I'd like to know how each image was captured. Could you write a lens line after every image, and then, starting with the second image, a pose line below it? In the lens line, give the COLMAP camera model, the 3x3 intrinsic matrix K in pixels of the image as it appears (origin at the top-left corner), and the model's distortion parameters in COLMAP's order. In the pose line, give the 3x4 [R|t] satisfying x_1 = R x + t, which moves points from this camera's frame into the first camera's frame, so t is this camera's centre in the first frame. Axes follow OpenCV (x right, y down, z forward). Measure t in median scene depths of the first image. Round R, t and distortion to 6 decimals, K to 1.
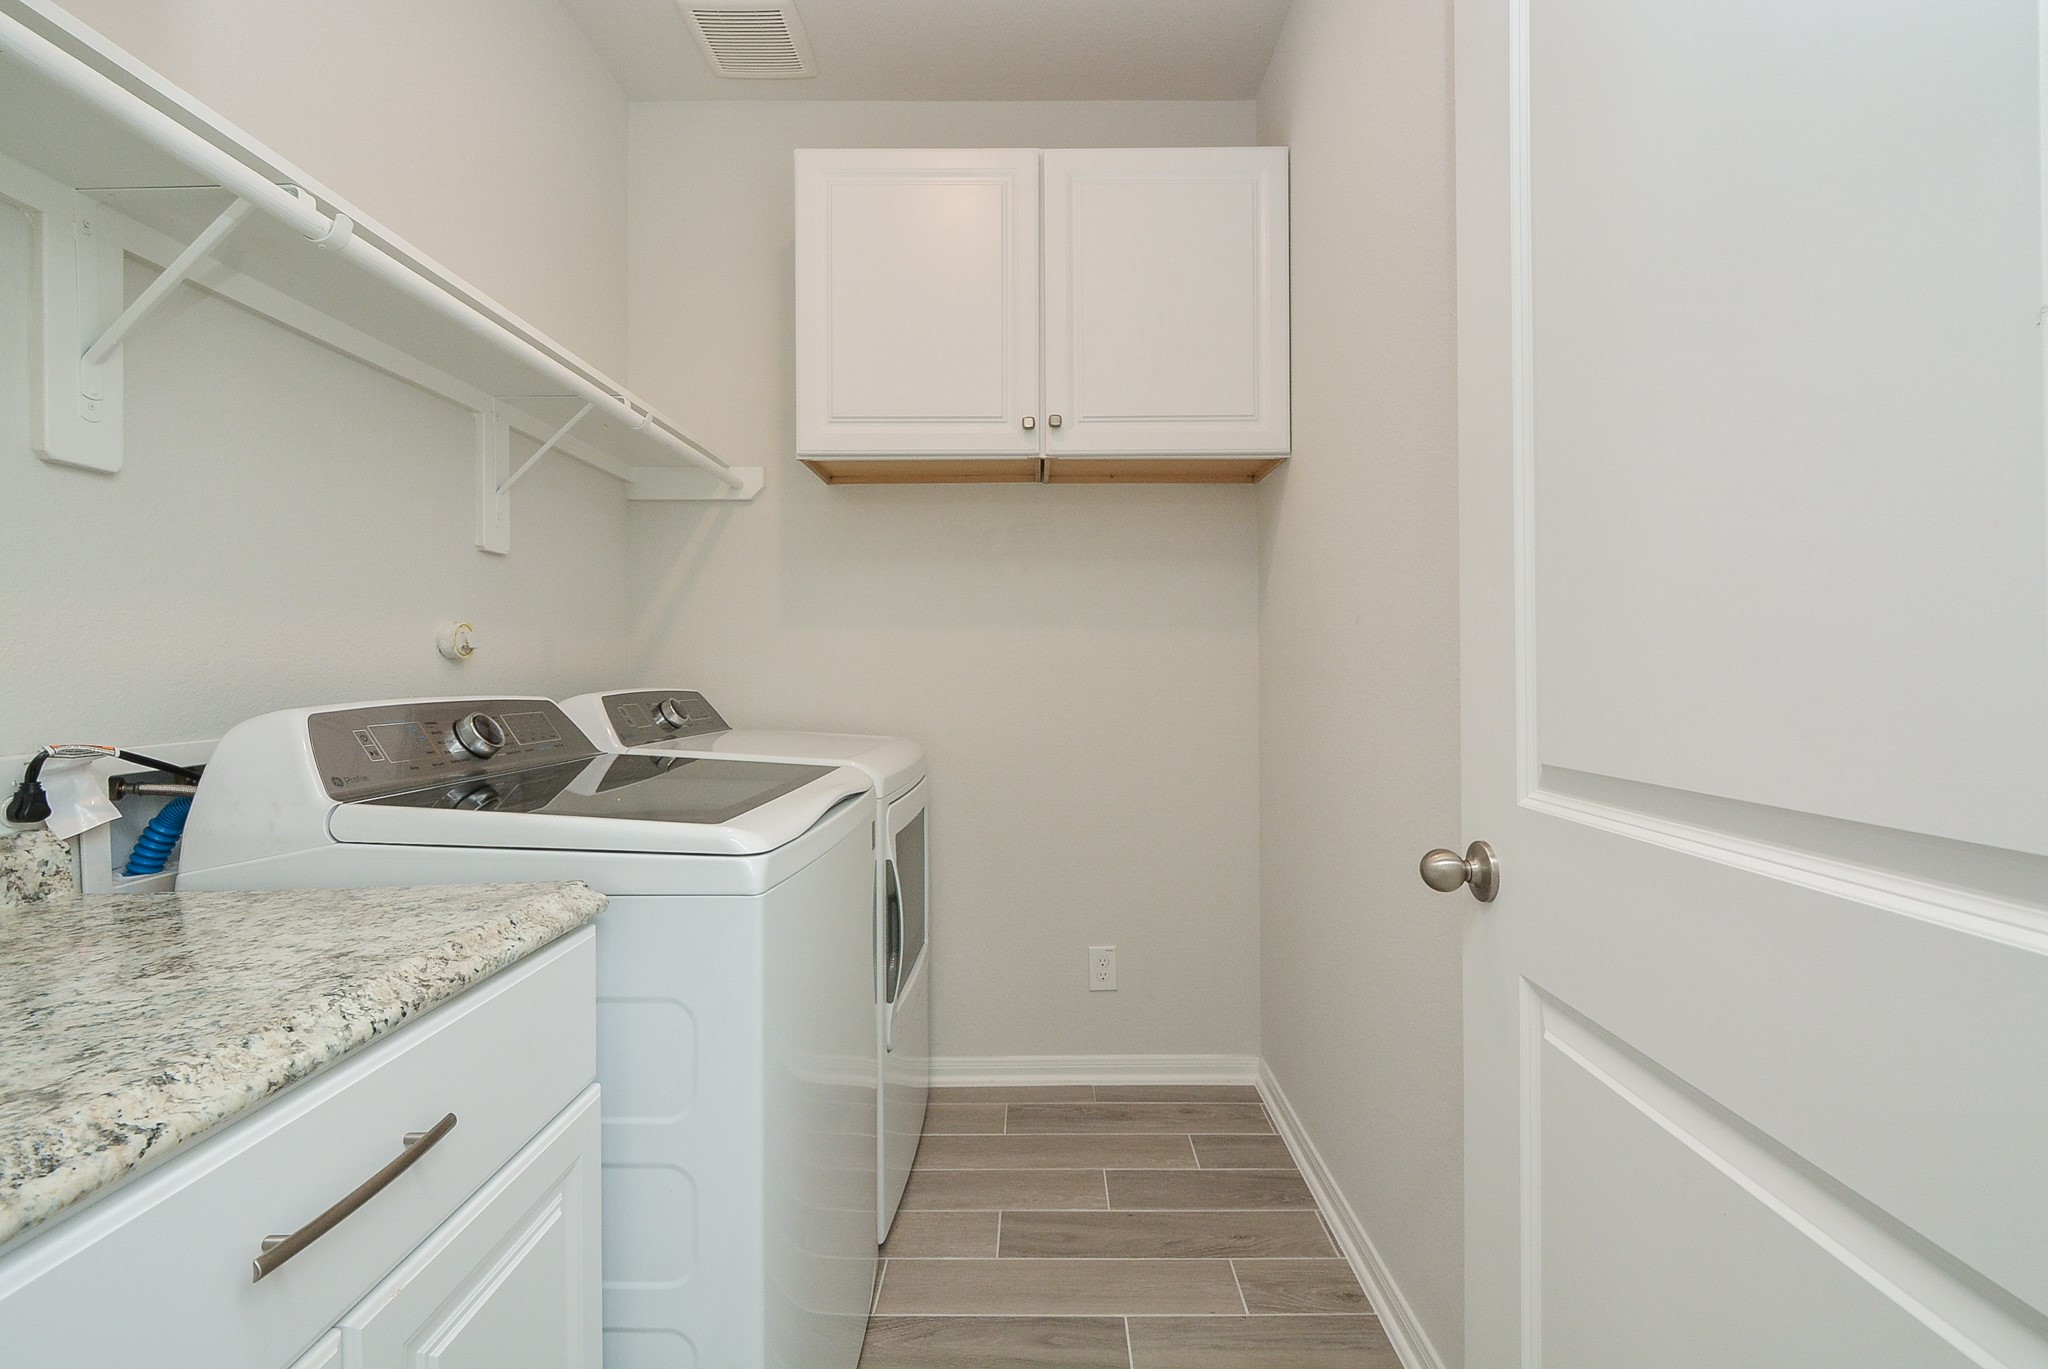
lens RADIAL K [[896.0, 0, 1030.7], [0, 896.0, 667.8], [0, 0, 1]] dist [0.007485, -0.007494]
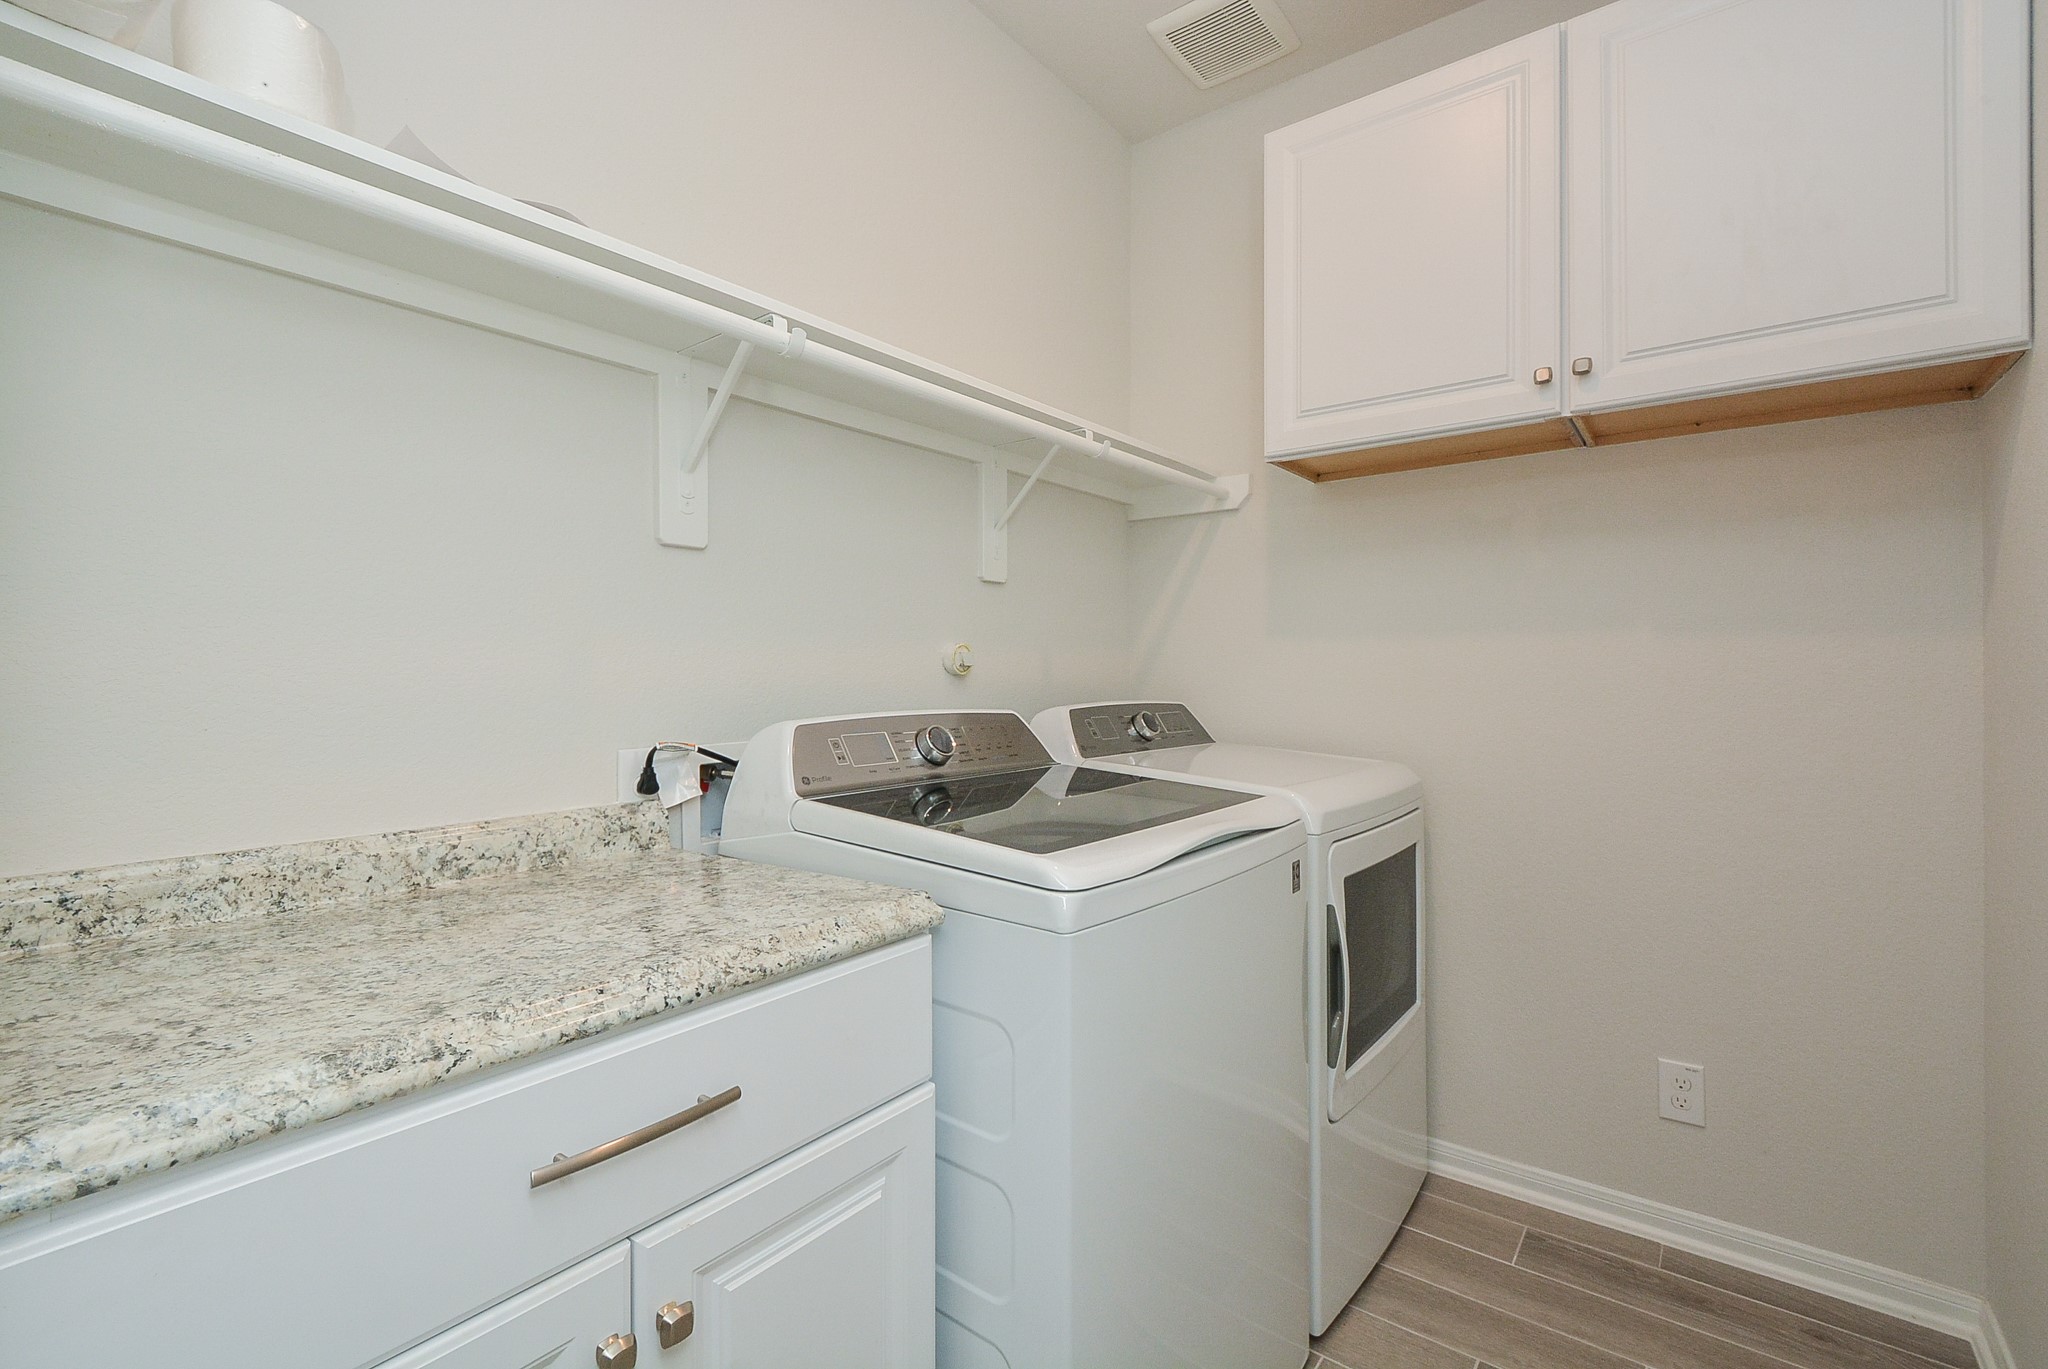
lens RADIAL K [[896.0, 0, 1030.7], [0, 896.0, 667.8], [0, 0, 1]] dist [0.007485, -0.007494]
pose [[0.794631, 0.001385, -0.607091, 0.235412], [-0.001495, 0.999999, 0.000323, -0.031433], [0.607090, 0.000651, 0.794633, 0.196908]]
